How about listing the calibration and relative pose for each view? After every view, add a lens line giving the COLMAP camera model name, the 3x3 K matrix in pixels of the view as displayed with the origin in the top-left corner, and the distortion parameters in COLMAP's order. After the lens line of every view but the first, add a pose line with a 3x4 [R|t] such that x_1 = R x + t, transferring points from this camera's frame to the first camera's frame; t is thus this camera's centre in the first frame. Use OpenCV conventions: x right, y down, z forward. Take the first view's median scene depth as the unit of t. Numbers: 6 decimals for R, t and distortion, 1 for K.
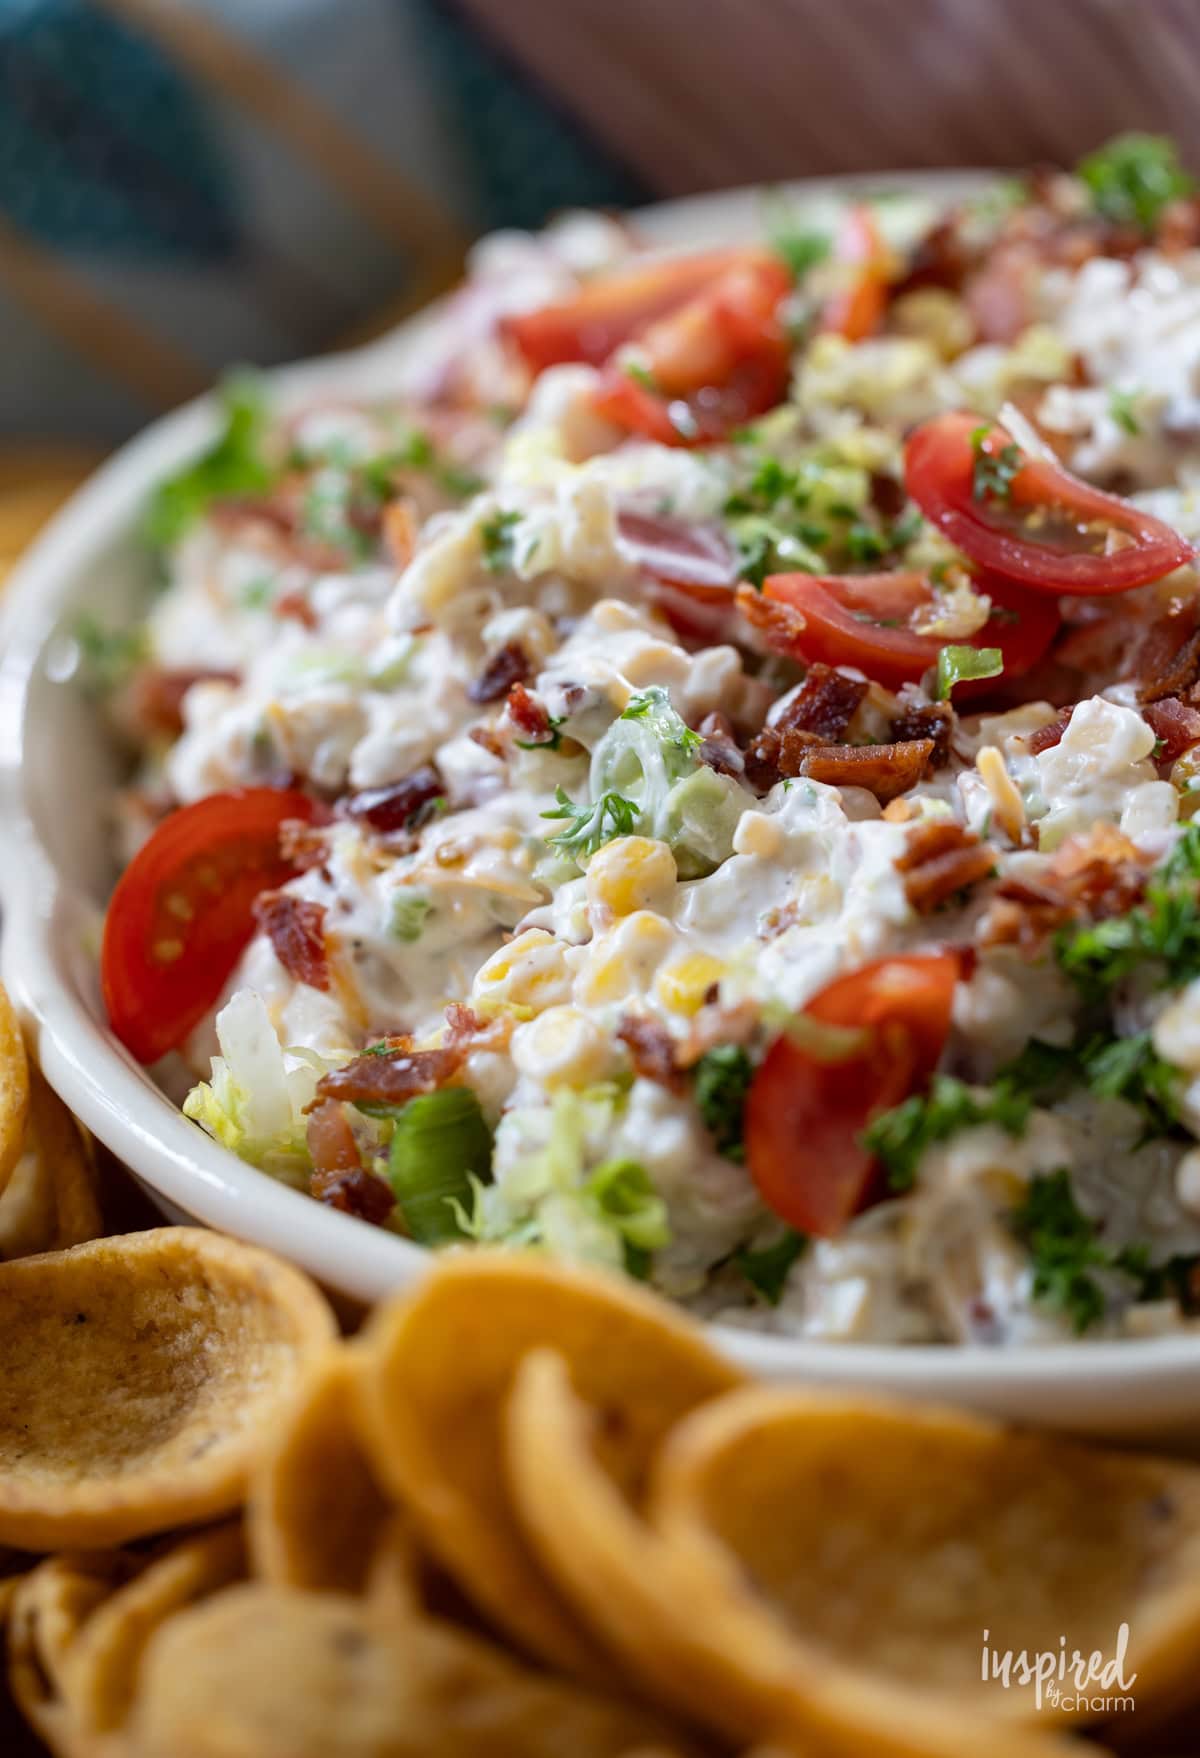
lens RADIAL K [[6325.6, 0, 605.0], [0, 6325.6, 870.0], [0, 0, 1]] dist [-0.060991, 0.000000]
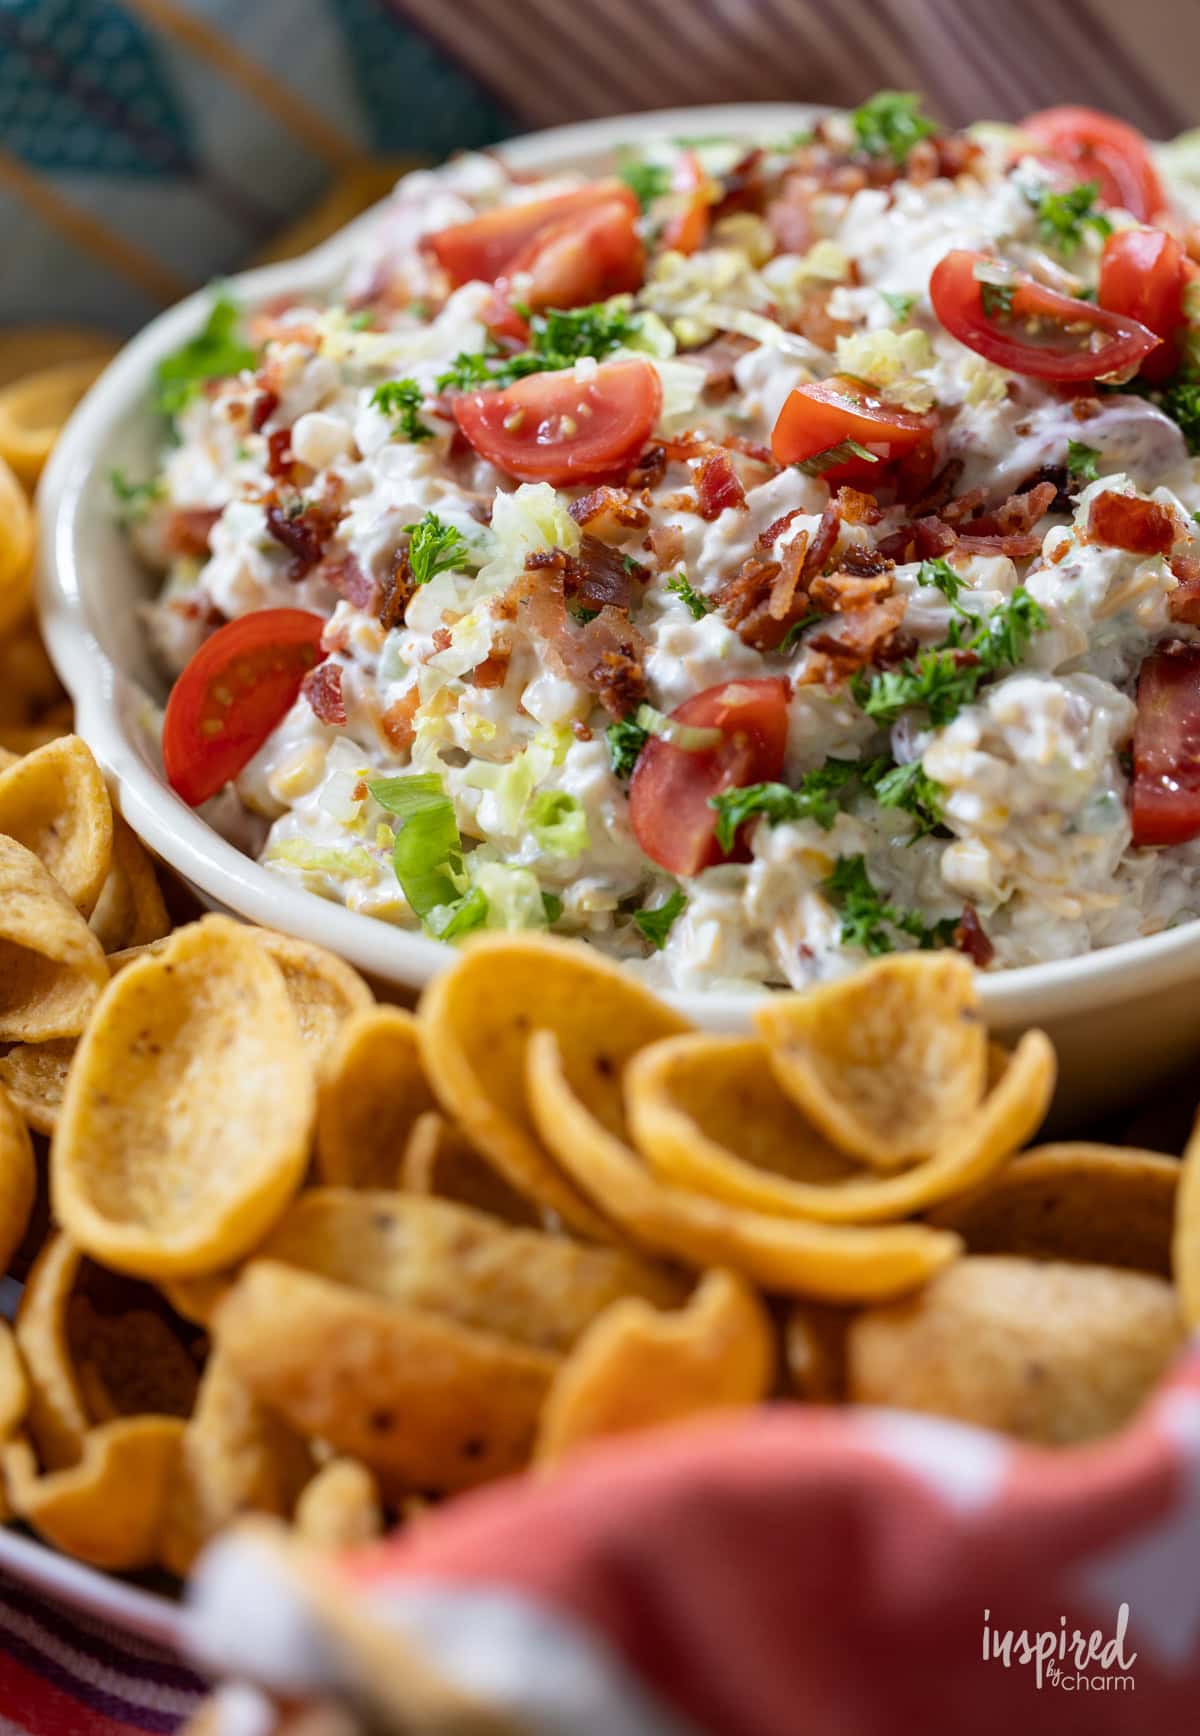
lens RADIAL K [[6688.3, 0, 598.6], [0, 6688.3, 864.3], [0, 0, 1]] dist [0.260666, 0.000000]
pose [[0.998631, -0.038641, 0.035263, -0.038889], [0.036695, 0.997853, 0.054249, -0.033010], [-0.037284, -0.052881, 0.997905, -0.487149]]
